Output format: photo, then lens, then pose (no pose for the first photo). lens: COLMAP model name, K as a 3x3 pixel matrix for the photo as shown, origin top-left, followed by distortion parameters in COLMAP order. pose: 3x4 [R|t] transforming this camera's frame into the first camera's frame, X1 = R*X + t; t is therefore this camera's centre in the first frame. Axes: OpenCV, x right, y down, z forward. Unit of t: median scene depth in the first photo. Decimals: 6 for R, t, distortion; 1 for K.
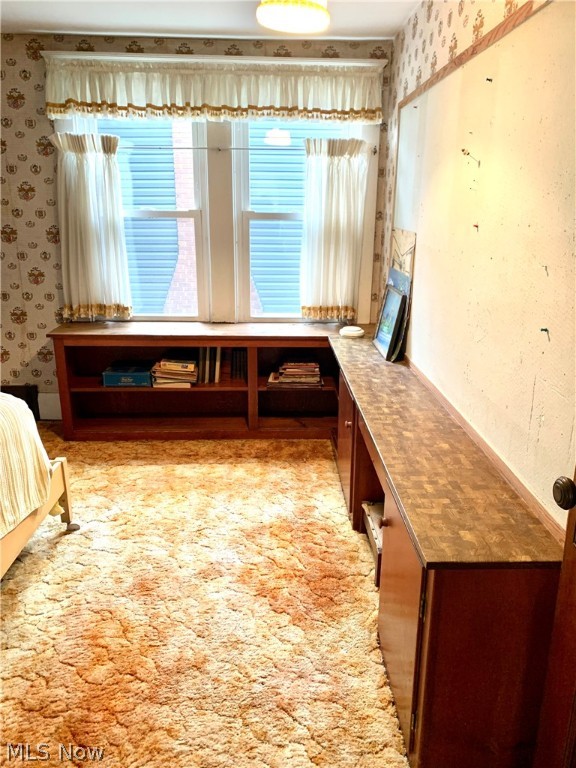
lens RADIAL K [[585.3, 0, 286.2], [0, 585.3, 379.7], [0, 0, 1]] dist [0.070853, -0.076716]
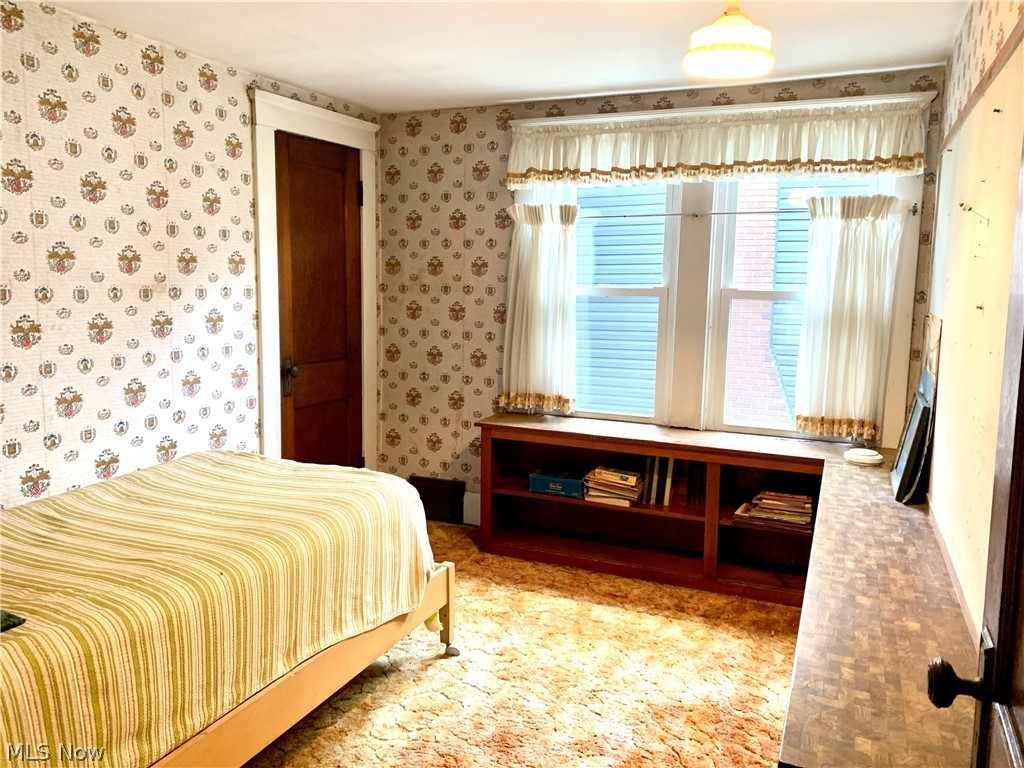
lens RADIAL K [[780.3, 0, 508.8], [0, 780.3, 380.1], [0, 0, 1]] dist [0.070853, -0.076716]
pose [[0.903313, 0.061967, -0.424483, 0.130845], [-0.132701, 0.981342, -0.139133, 0.015287], [0.407942, 0.182010, 0.894682, -0.022530]]
